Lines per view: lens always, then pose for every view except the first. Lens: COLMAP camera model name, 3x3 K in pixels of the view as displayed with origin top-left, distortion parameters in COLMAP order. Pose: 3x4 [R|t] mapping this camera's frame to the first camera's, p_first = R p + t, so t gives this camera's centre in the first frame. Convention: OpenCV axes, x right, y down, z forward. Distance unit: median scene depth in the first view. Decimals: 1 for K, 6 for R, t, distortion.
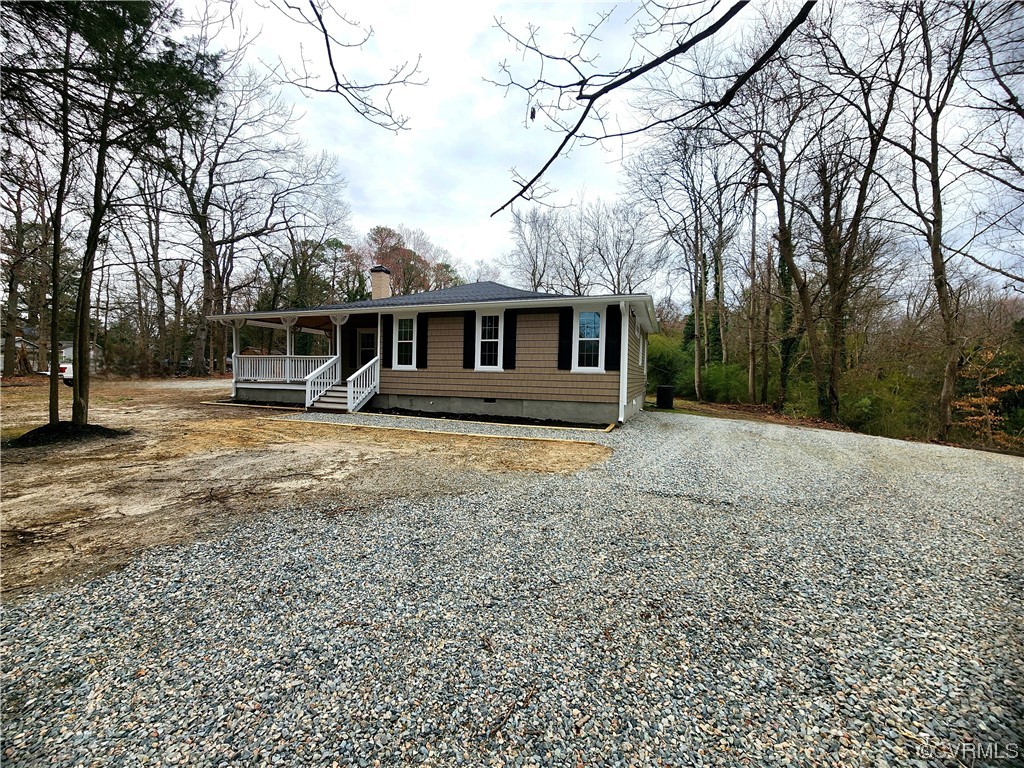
lens RADIAL K [[421.7, 0, 511.9], [0, 421.7, 388.1], [0, 0, 1]] dist [-0.002170, 0.001691]
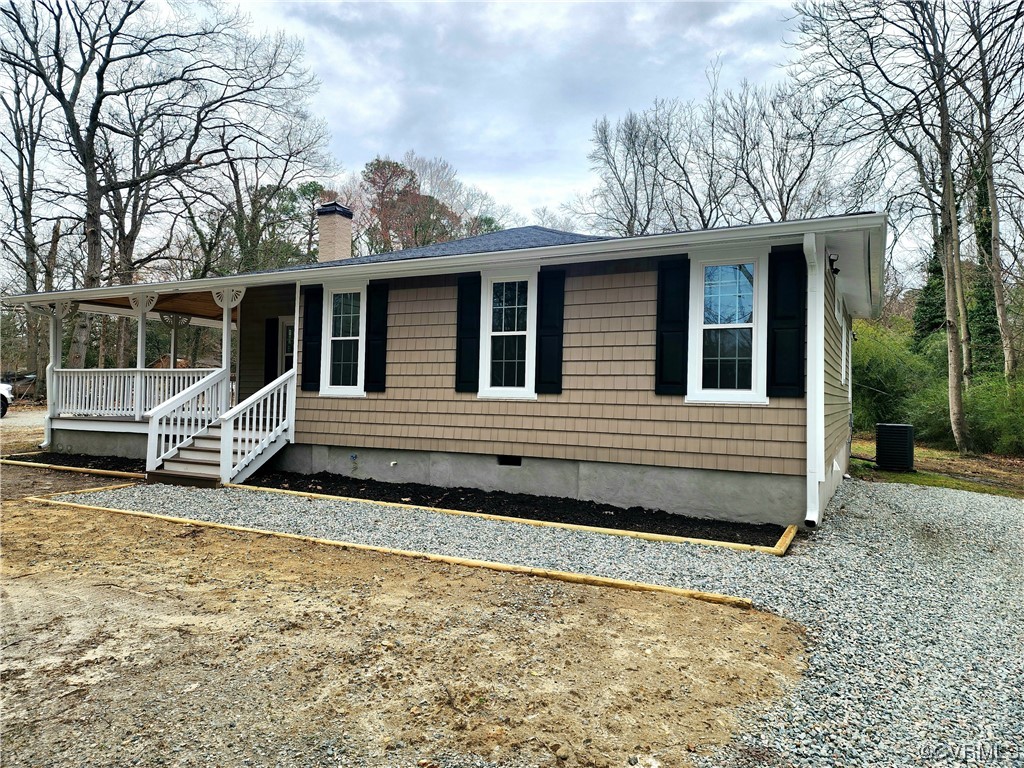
lens RADIAL K [[677.5, 0, 517.6], [0, 677.5, 380.5], [0, 0, 1]] dist [0.080520, -0.063915]
pose [[0.992620, -0.005918, -0.121118, 0.041902], [-0.000687, 0.998518, -0.054420, -0.016739], [0.121261, 0.054101, 0.991145, 0.221250]]
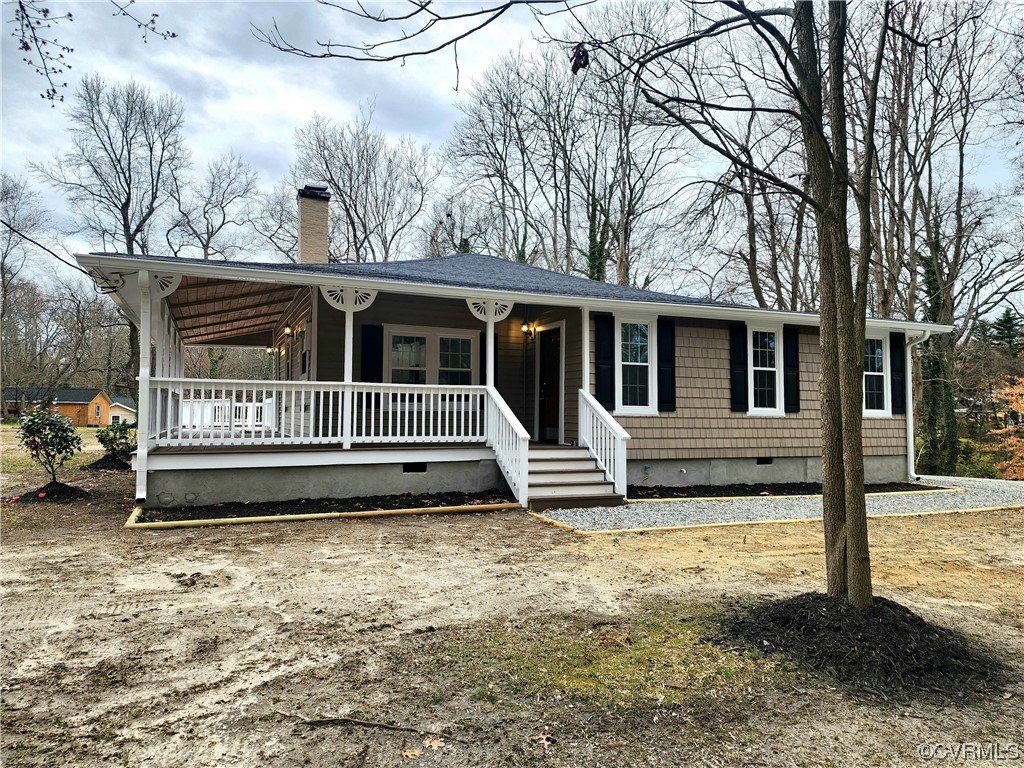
lens RADIAL K [[677.5, 0, 518.3], [0, 677.5, 398.8], [0, 0, 1]] dist [0.080520, -0.063915]
pose [[0.725023, 0.003525, 0.688716, -0.921070], [0.028102, 0.999003, -0.034697, -0.035487], [-0.688151, 0.044510, 0.724201, 0.431014]]
